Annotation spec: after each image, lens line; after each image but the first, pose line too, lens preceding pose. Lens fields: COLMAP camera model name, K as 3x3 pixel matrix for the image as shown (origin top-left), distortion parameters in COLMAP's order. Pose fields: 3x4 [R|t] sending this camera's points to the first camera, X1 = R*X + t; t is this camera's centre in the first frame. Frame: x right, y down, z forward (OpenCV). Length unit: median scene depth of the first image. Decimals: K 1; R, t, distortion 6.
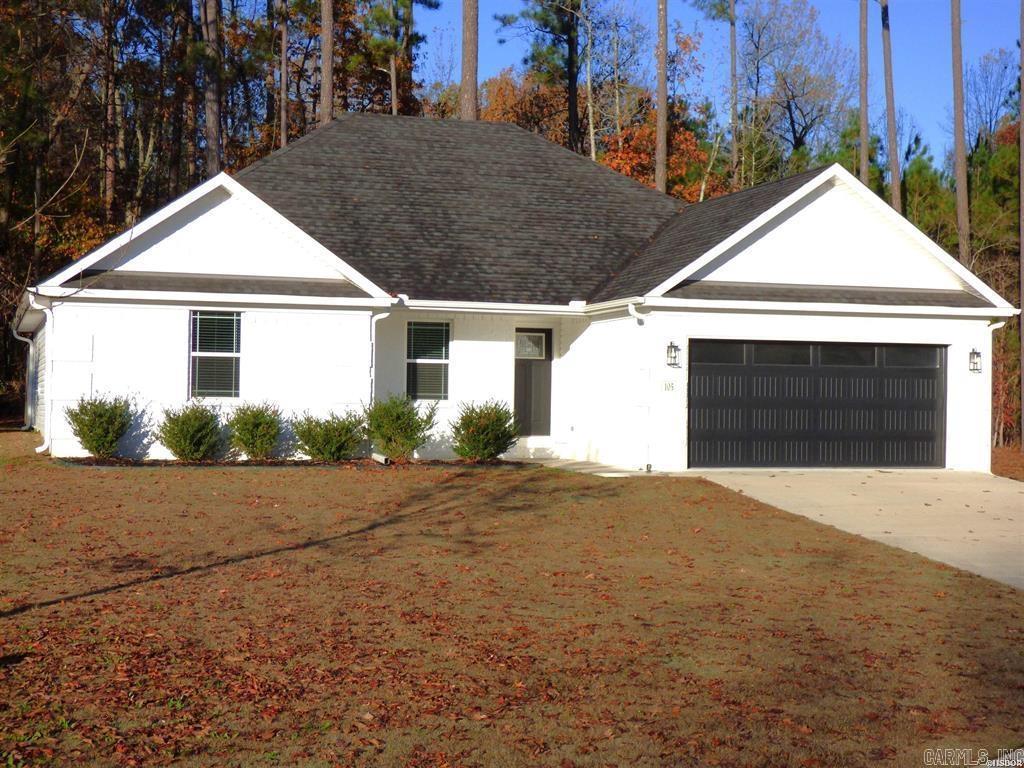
lens RADIAL K [[1638.3, 0, 512.0], [0, 1638.3, 384.0], [0, 0, 1]] dist [0.053024, -0.031994]
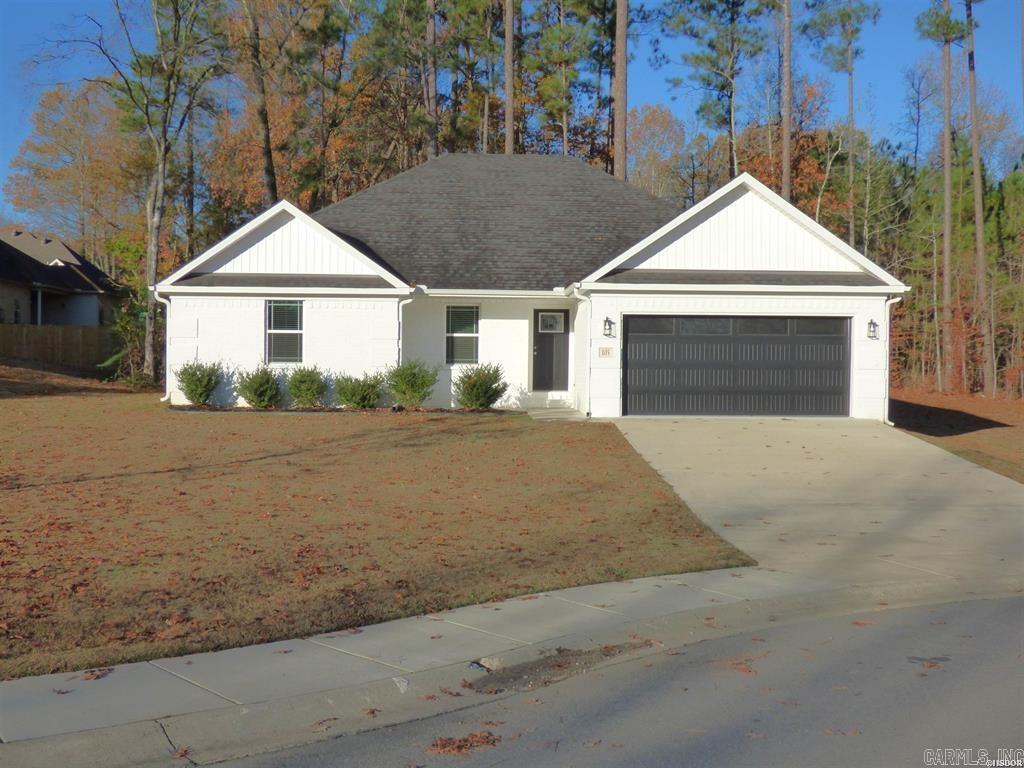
lens RADIAL K [[1159.9, 0, 512.0], [0, 1159.9, 384.0], [0, 0, 1]] dist [-0.013885, 0.030934]
pose [[0.966118, -0.000348, -0.258100, 0.248634], [0.006584, 0.999707, 0.023295, 0.004615], [0.258017, -0.024205, 0.965837, 0.098565]]
